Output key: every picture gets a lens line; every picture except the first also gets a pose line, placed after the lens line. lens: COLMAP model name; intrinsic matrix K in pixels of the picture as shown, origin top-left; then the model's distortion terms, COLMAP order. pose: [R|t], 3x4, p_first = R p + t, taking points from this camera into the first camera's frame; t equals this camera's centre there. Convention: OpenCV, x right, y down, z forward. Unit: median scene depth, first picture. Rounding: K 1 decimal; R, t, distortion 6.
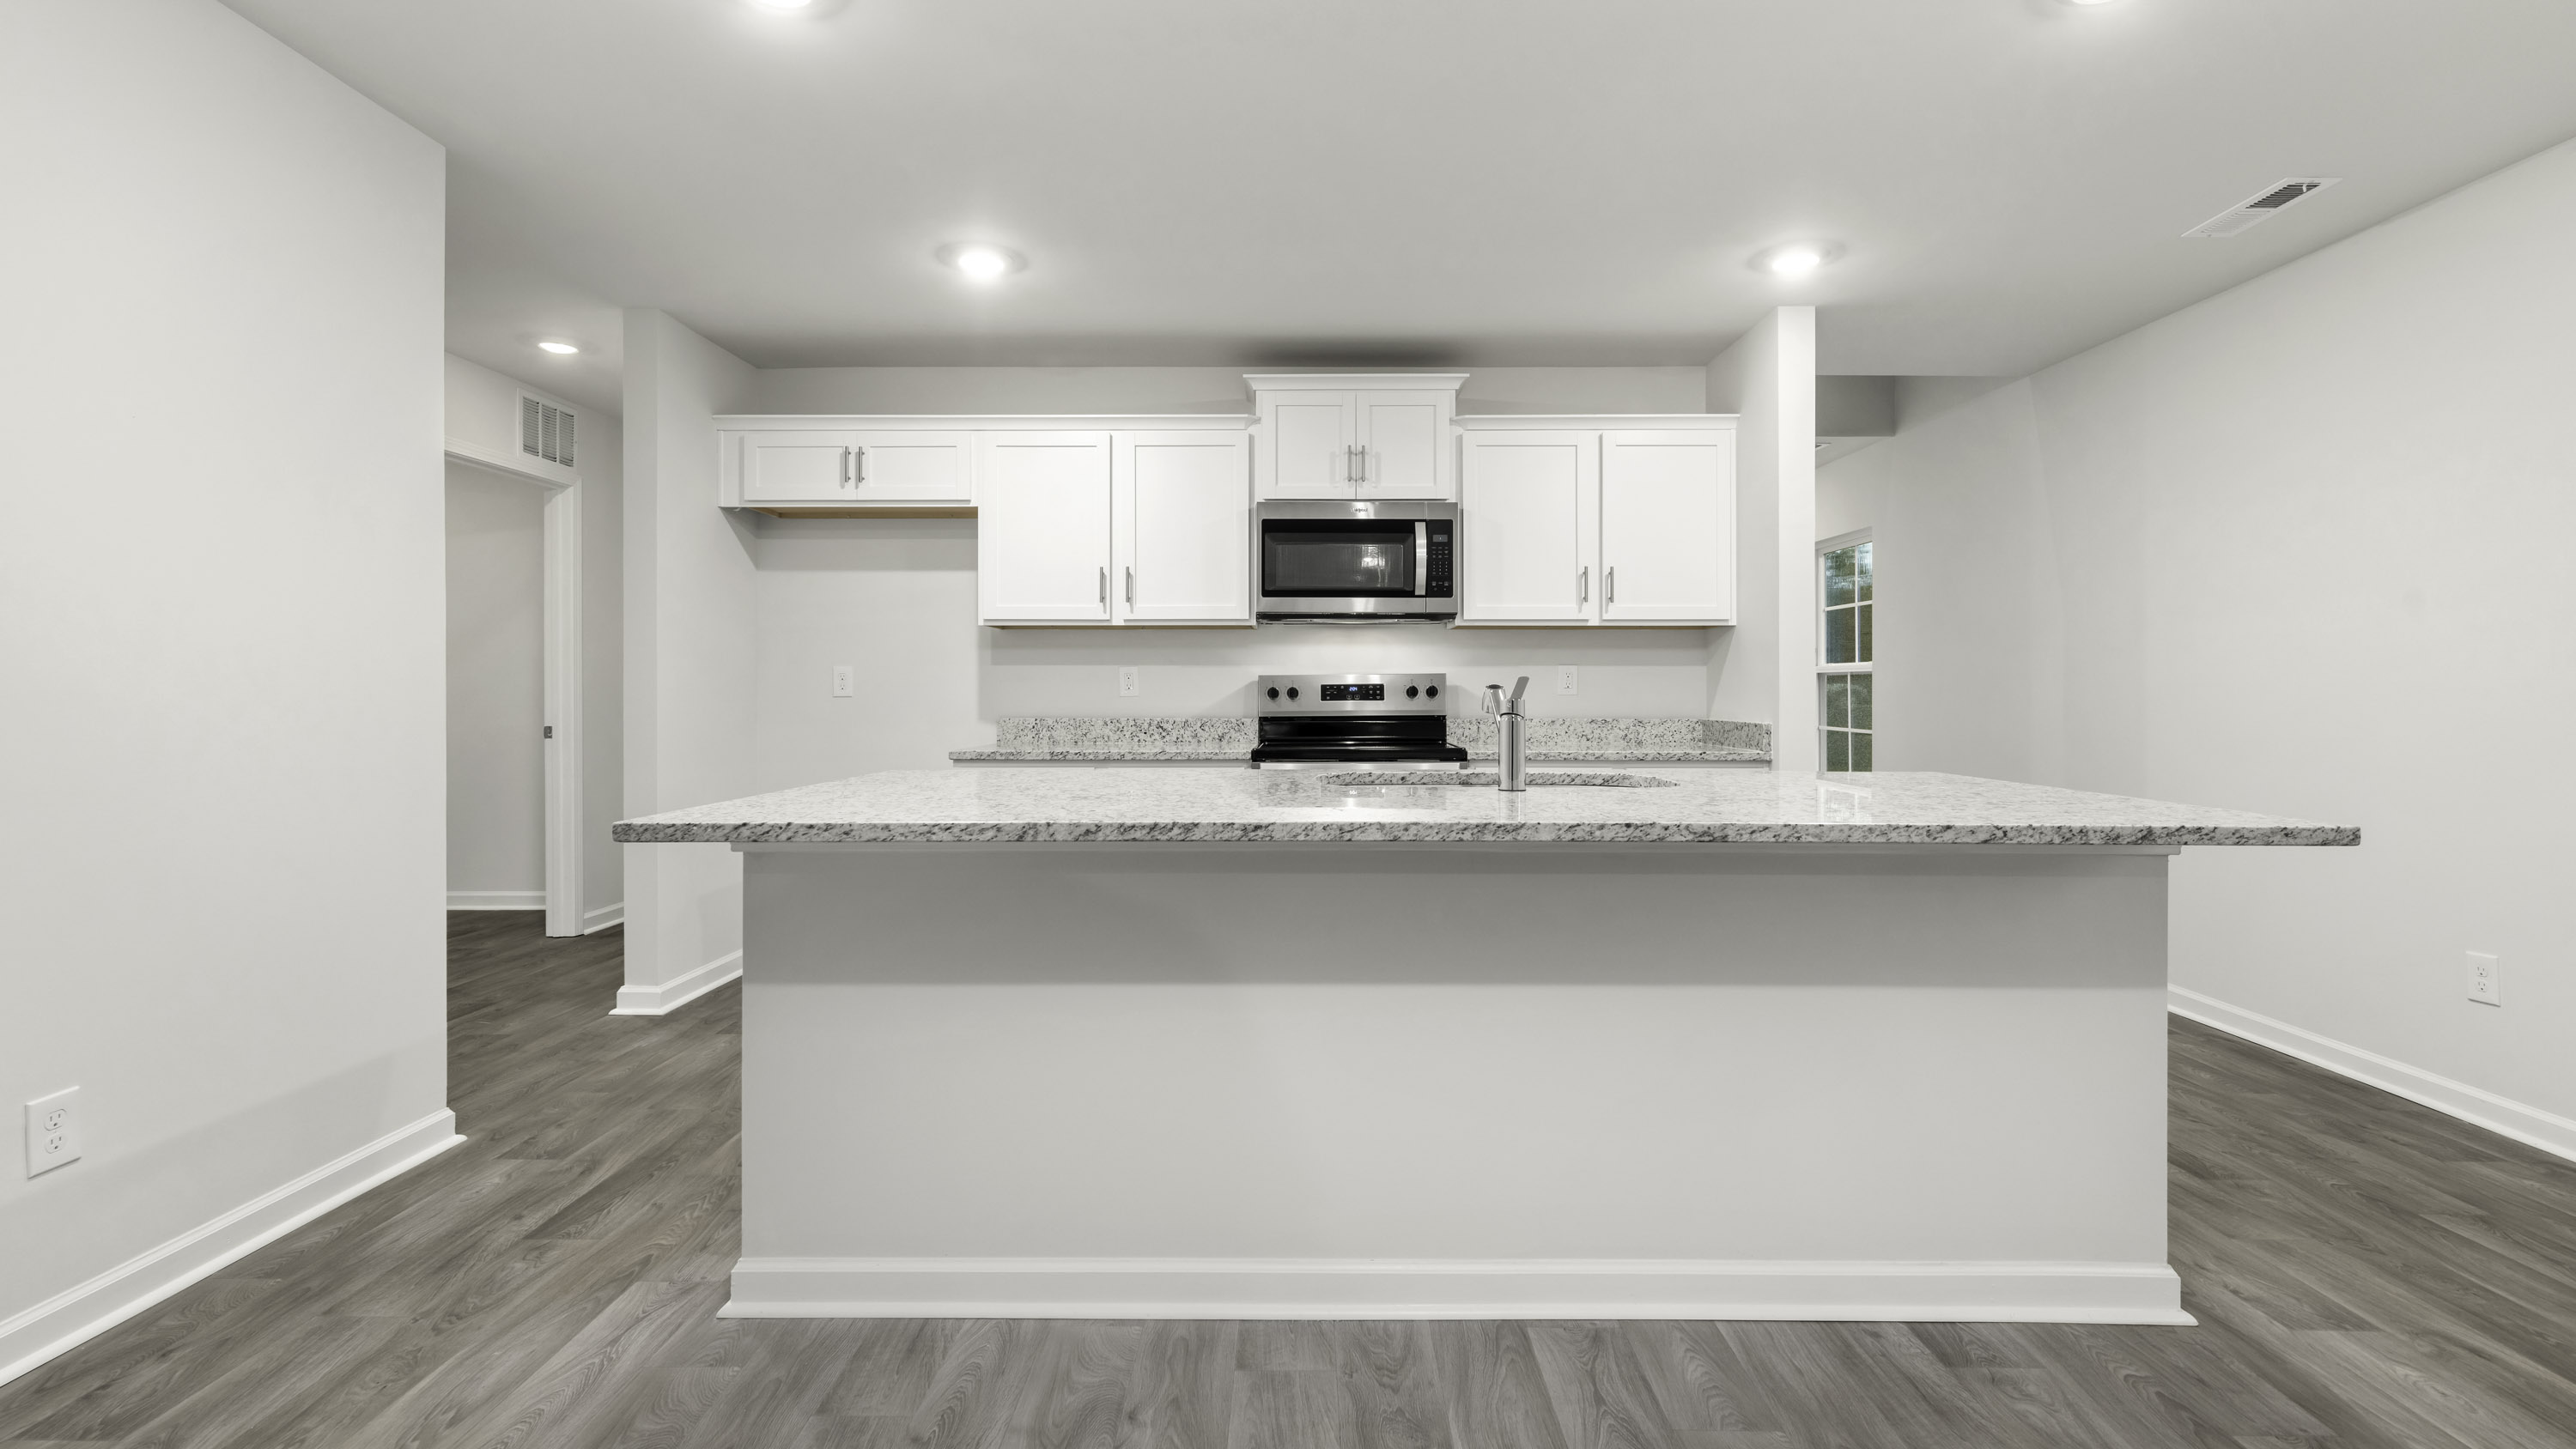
lens RADIAL K [[1130.0, 0, 1291.8], [0, 1130.0, 708.1], [0, 0, 1]] dist [0.000227, -0.000181]
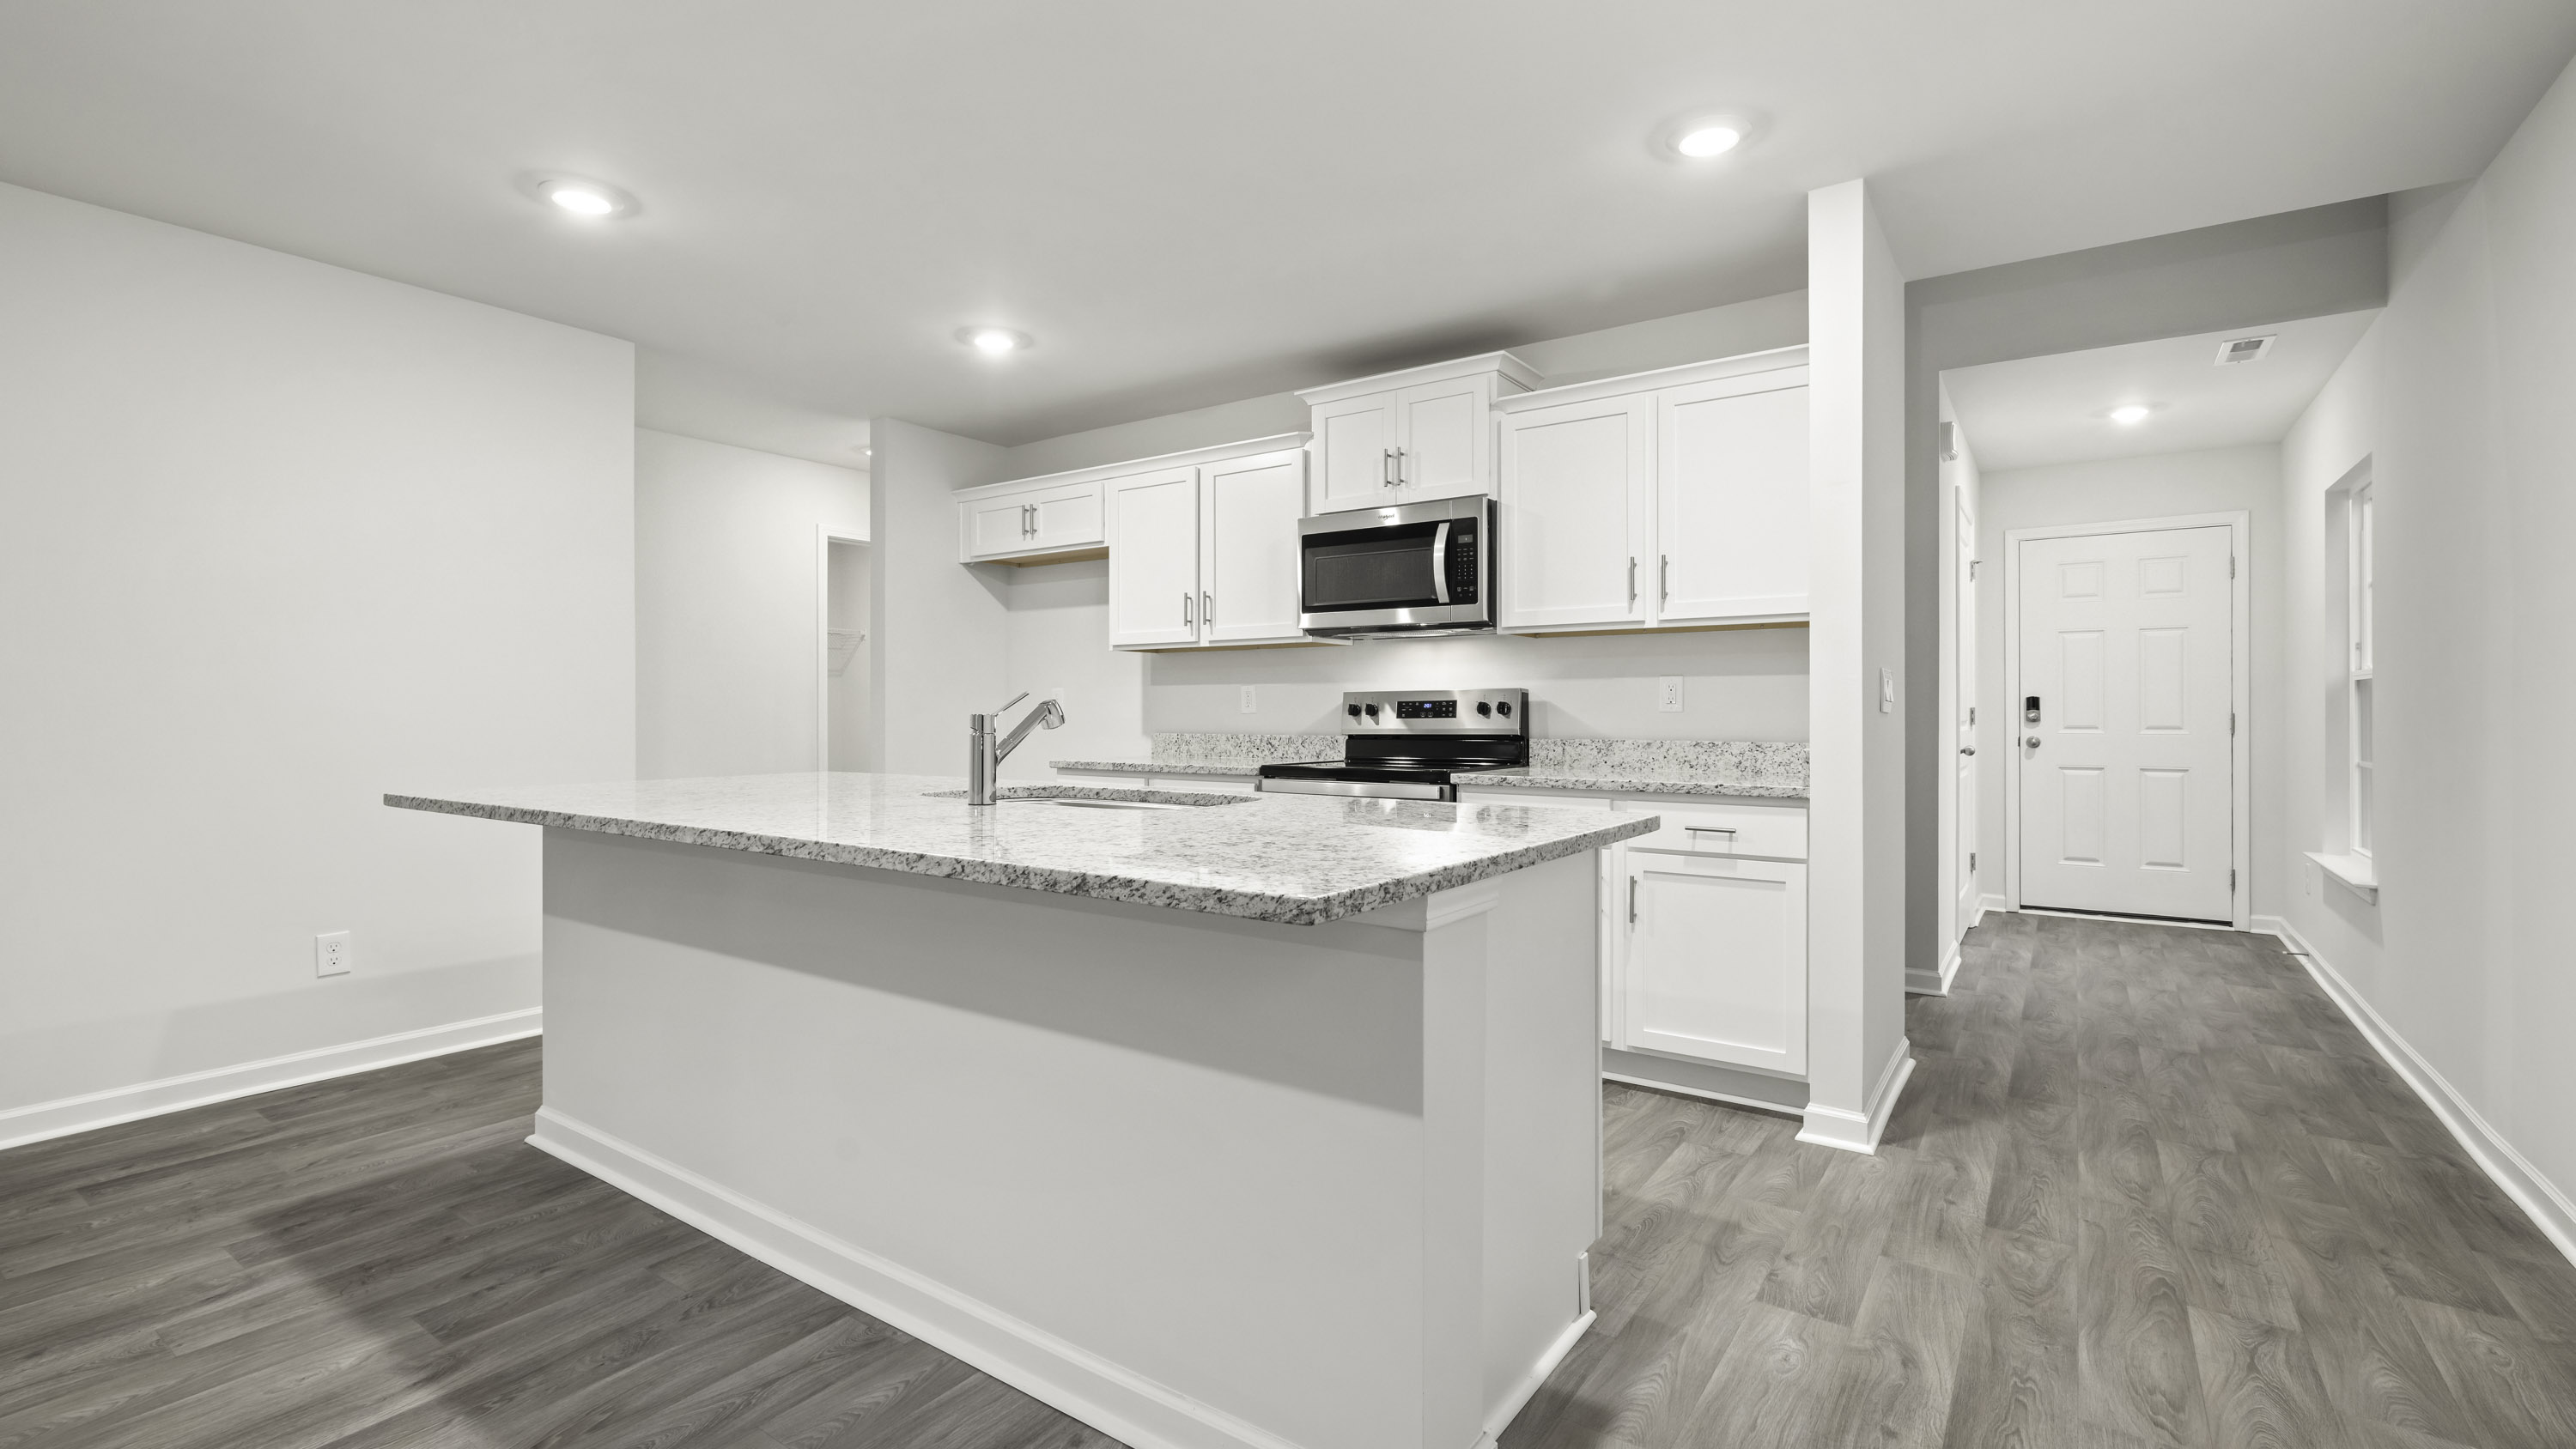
lens RADIAL K [[1132.0, 0, 1288.0], [0, 1132.0, 724.5], [0, 0, 1]] dist [0.000505, -0.000577]
pose [[0.822659, 0.005756, -0.568506, 0.528104], [-0.007199, 0.999974, -0.000293, -0.000110], [0.568490, 0.004334, 0.822679, 0.171863]]
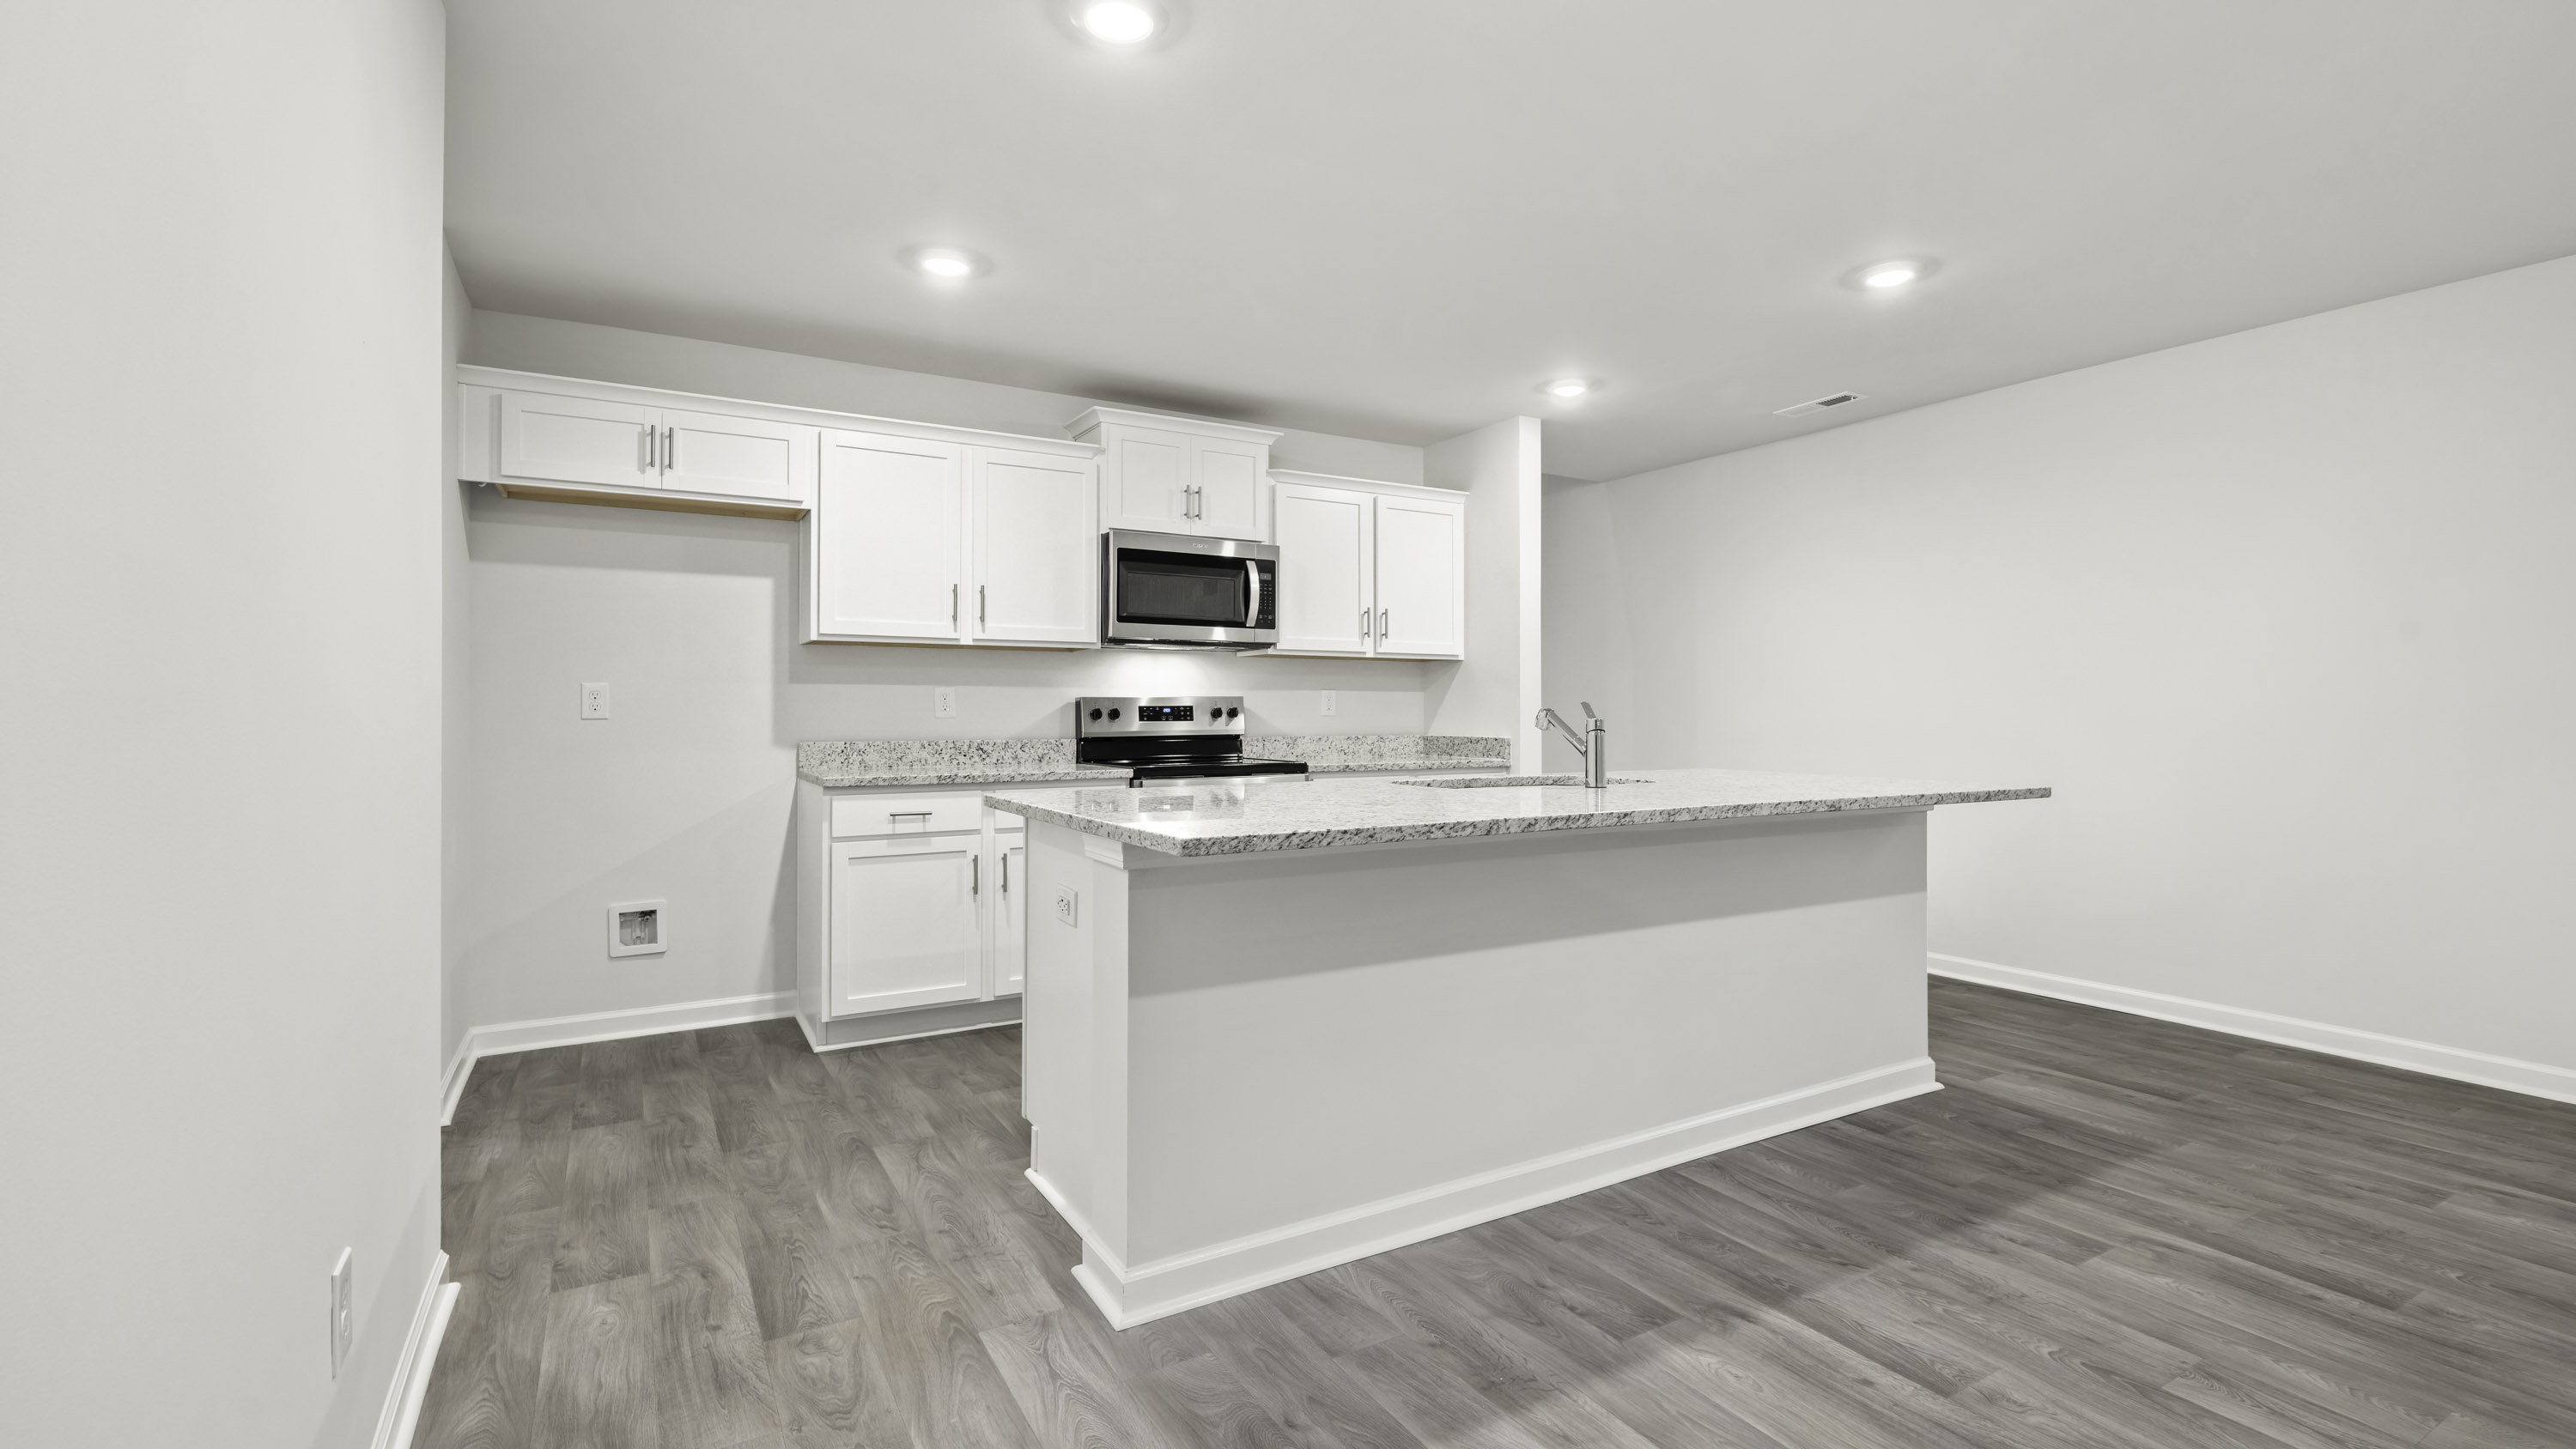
lens RADIAL K [[1132.0, 0, 1288.0], [0, 1132.0, 724.5], [0, 0, 1]] dist [0.000505, -0.000577]
pose [[0.858054, -0.005183, 0.513533, -0.425341], [0.007305, 0.999971, -0.002113, -0.000397], [-0.513507, 0.005564, 0.858067, 0.022796]]
